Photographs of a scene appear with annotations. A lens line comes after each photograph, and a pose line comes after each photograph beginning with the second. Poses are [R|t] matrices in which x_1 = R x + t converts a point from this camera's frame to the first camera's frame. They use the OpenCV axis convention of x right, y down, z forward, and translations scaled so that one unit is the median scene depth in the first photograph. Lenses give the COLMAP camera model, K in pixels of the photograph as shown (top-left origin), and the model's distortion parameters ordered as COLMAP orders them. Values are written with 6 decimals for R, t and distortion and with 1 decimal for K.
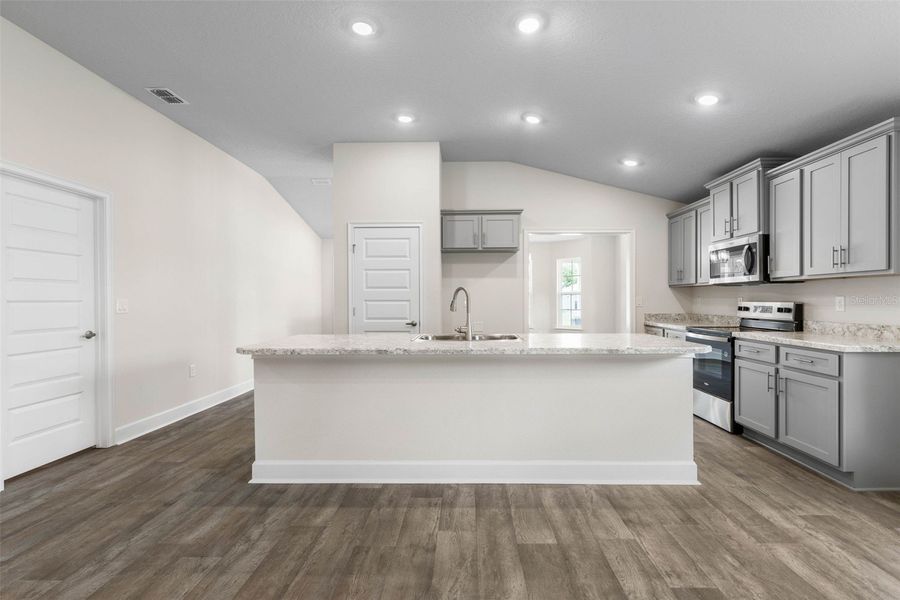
lens RADIAL K [[426.7, 0, 451.2], [0, 426.7, 302.4], [0, 0, 1]] dist [-0.000485, 0.000265]
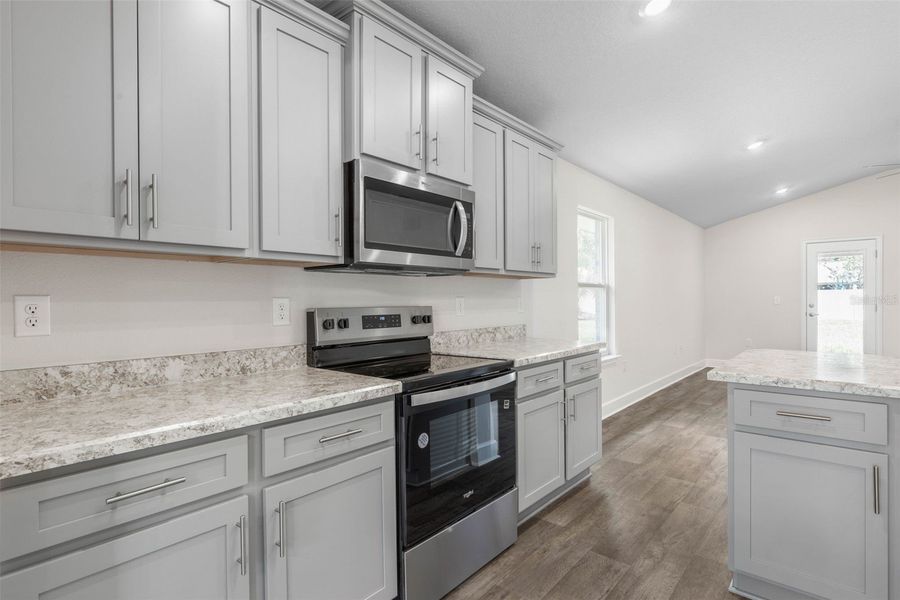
lens RADIAL K [[454.8, 0, 450.0], [0, 454.8, 300.0], [0, 0, 1]] dist [-0.002451, -0.000178]
pose [[-0.782349, 0.009566, 0.622766, 0.351642], [0.014229, 0.999896, 0.002515, -0.010744], [-0.622677, 0.010829, -0.782404, 1.510526]]
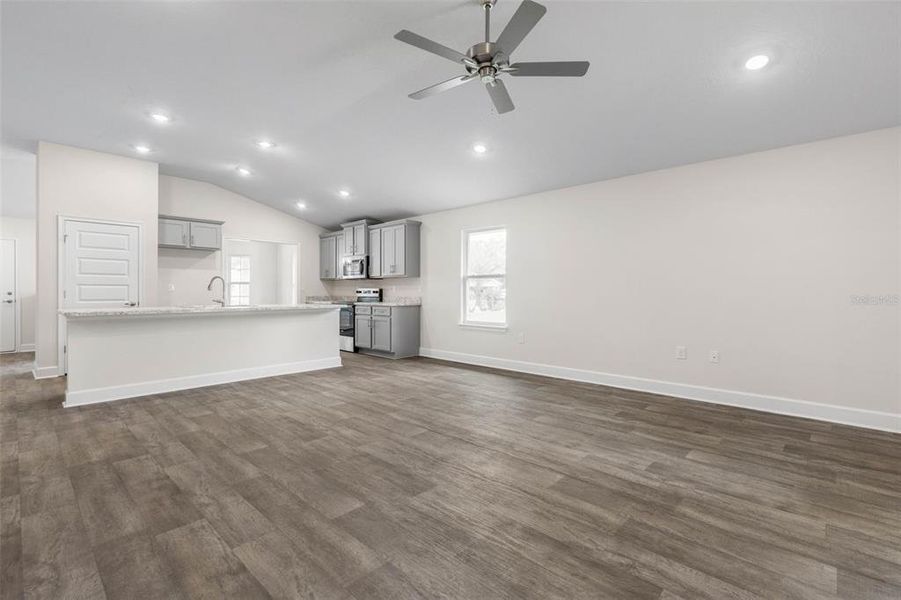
lens RADIAL K [[426.0, 0, 474.1], [0, 426.0, 291.4], [0, 0, 1]] dist [0.002664, 0.001590]
pose [[0.649821, 0.005904, 0.760064, -0.520249], [0.001425, 0.999959, -0.008986, 0.035917], [-0.760086, 0.006923, 0.649786, -0.764741]]
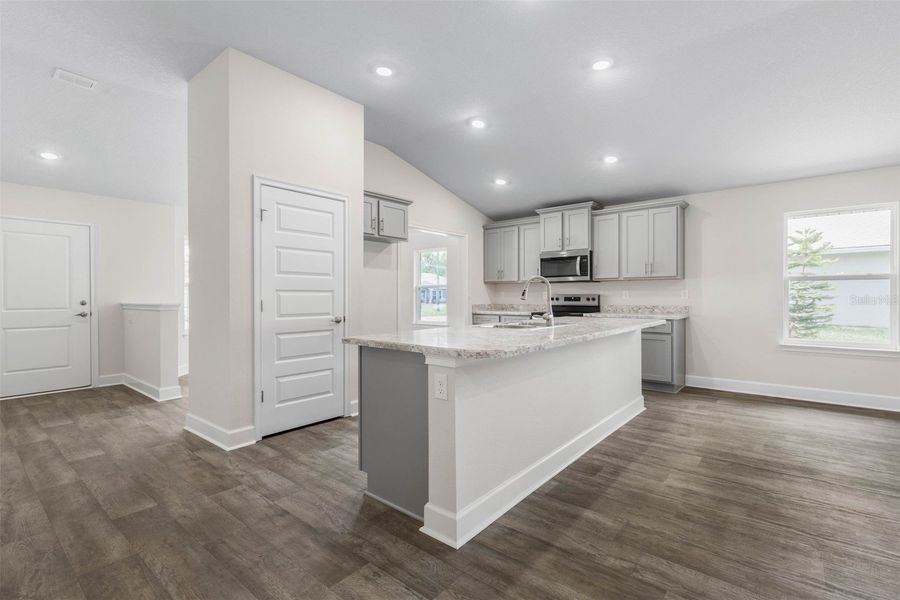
lens RADIAL K [[418.9, 0, 461.2], [0, 418.9, 300.8], [0, 0, 1]] dist [-0.000281, 0.000165]
pose [[0.600696, -0.005841, 0.799456, -0.778576], [0.005135, 0.999981, 0.003447, 0.016724], [-0.799461, 0.002034, 0.600714, 0.454950]]
